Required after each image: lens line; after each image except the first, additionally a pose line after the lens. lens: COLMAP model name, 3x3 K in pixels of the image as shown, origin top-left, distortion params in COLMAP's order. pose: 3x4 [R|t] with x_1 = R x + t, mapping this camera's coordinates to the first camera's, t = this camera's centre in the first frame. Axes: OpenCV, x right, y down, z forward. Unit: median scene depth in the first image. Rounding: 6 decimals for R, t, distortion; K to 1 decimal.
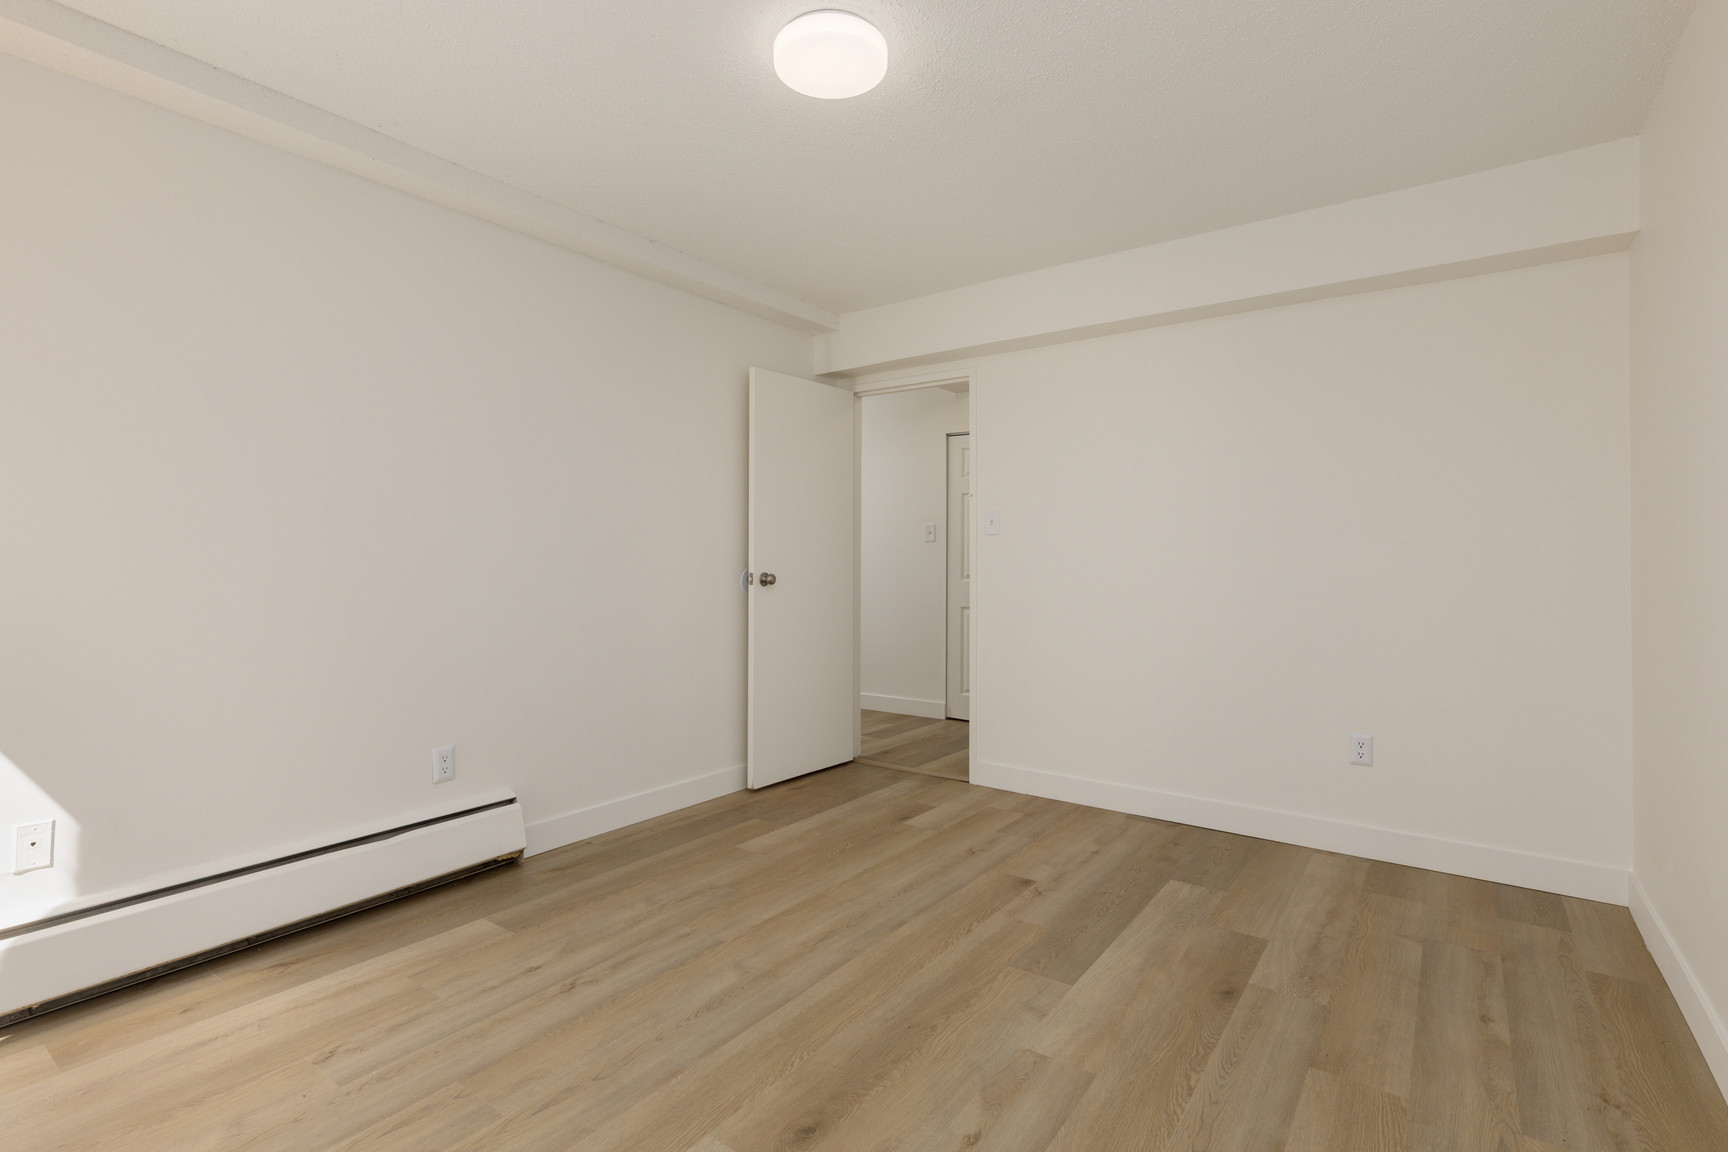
lens RADIAL K [[801.5, 0, 864.1], [0, 801.5, 569.5], [0, 0, 1]] dist [-0.000190, -0.000033]
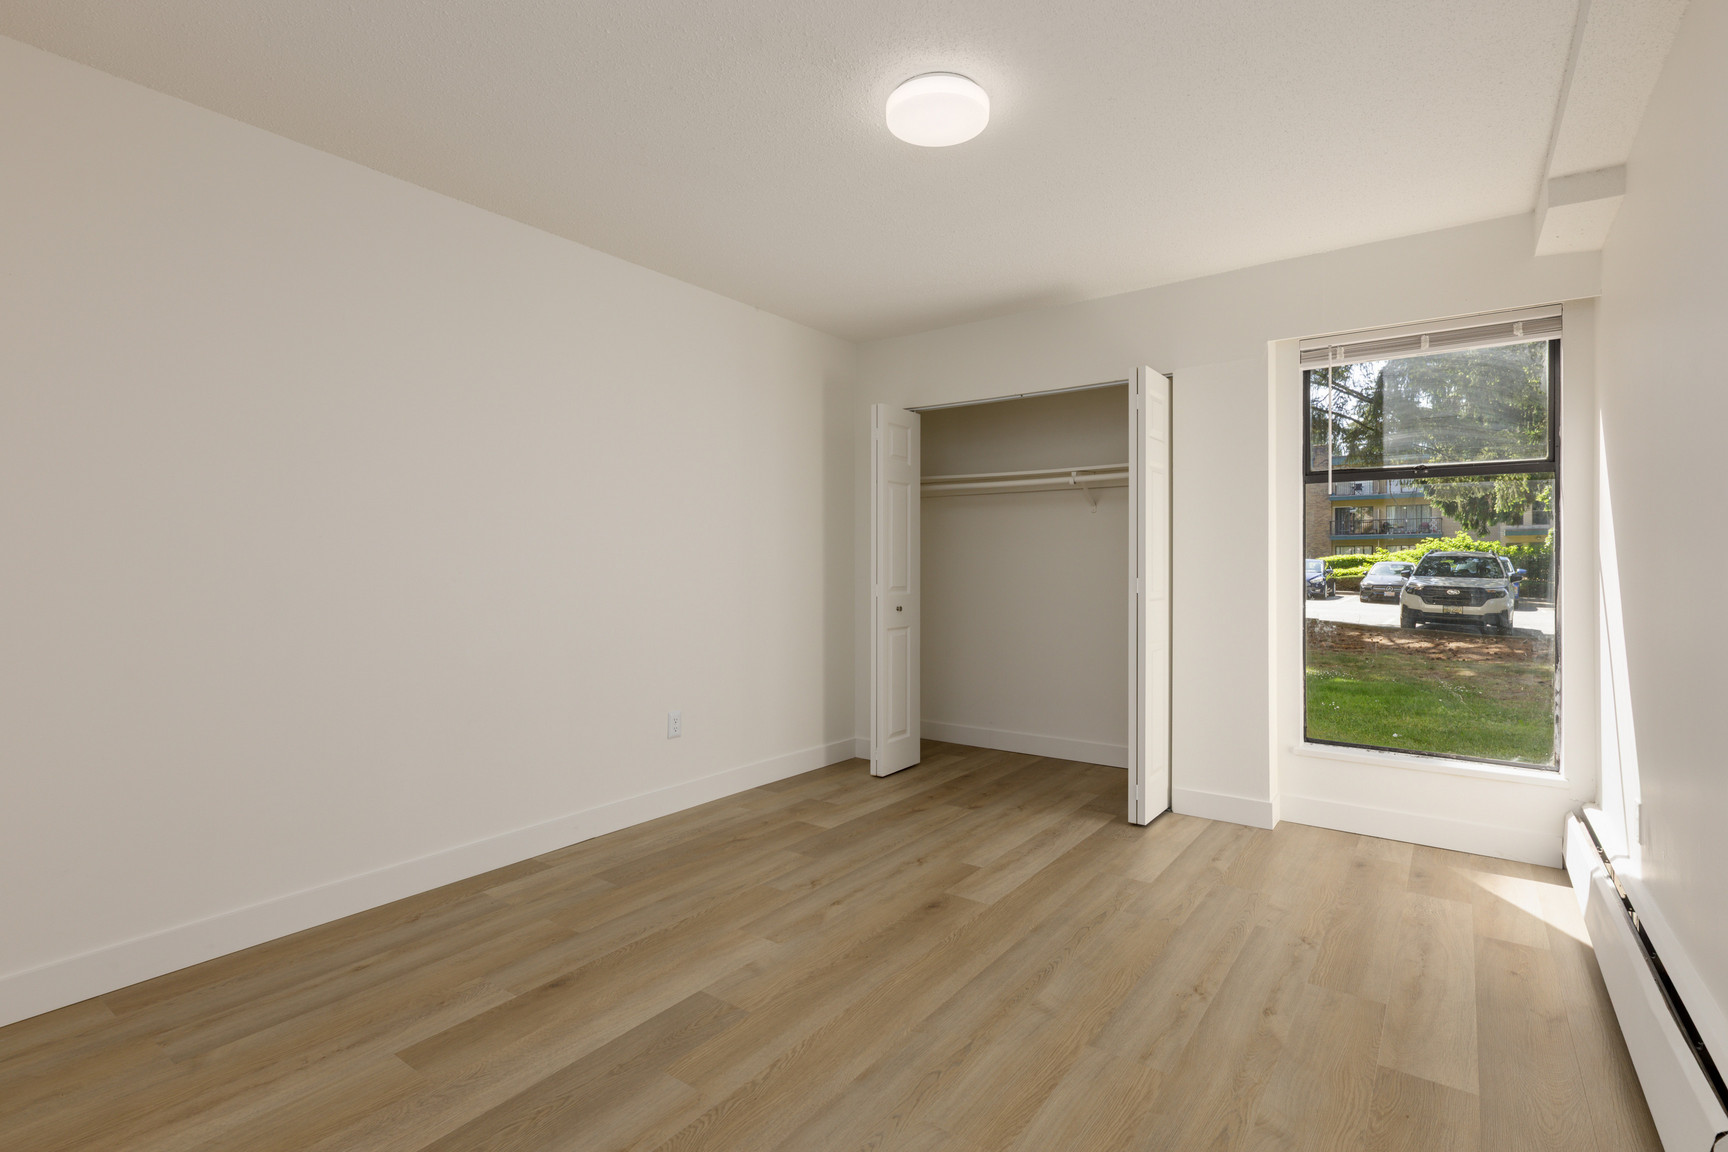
lens RADIAL K [[801.5, 0, 867.0], [0, 801.5, 566.1], [0, 0, 1]] dist [-0.000190, -0.000033]
pose [[-0.999998, -0.002166, -0.000412, 0.051976], [-0.002171, 0.999908, 0.013402, -0.026400], [0.000383, 0.013403, -0.999910, 1.971893]]
